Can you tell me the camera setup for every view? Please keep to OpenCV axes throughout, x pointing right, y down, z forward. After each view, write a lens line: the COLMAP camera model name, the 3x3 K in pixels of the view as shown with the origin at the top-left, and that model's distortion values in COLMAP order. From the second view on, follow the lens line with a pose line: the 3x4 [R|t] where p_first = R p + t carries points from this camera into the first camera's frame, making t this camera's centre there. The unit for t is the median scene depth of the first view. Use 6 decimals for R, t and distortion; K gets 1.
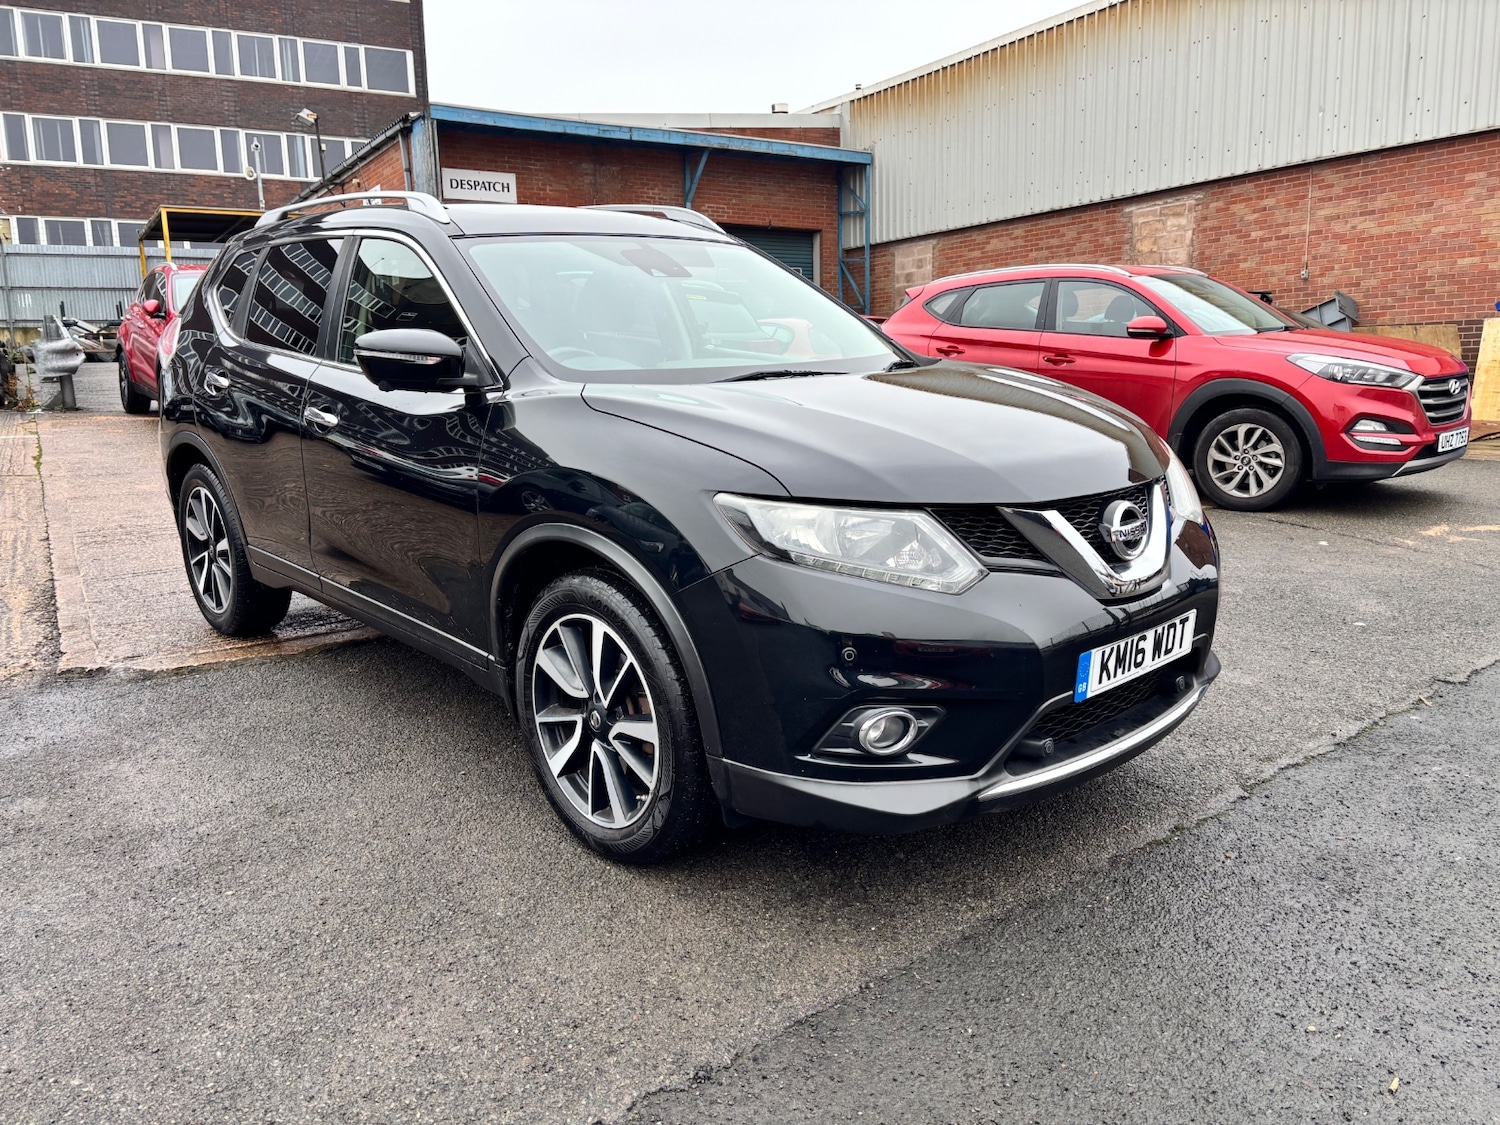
lens RADIAL K [[1136.8, 0, 754.7], [0, 1136.8, 553.0], [0, 0, 1]] dist [0.055870, -0.062201]
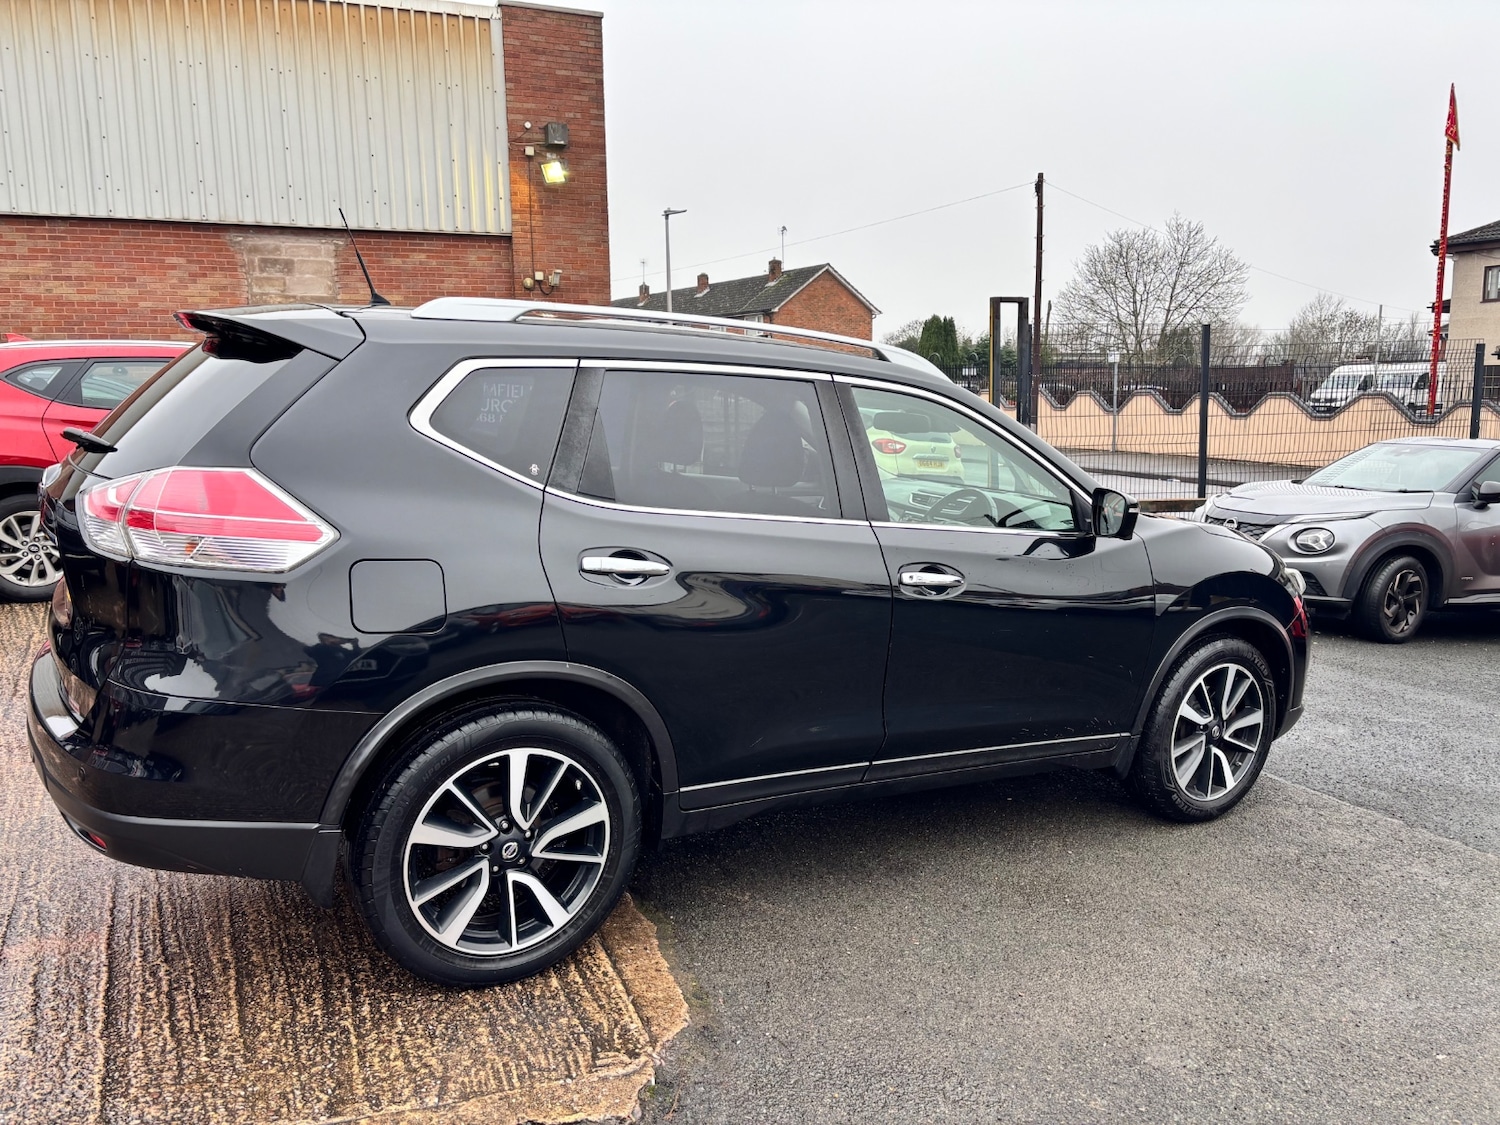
lens RADIAL K [[1144.7, 0, 756.5], [0, 1144.7, 557.9], [0, 0, 1]] dist [0.055969, -0.063760]
pose [[0.190824, -0.125924, 0.973514, -0.353055], [0.151955, 0.983573, 0.097440, -0.066958], [-0.969792, 0.129336, 0.206824, 0.252121]]
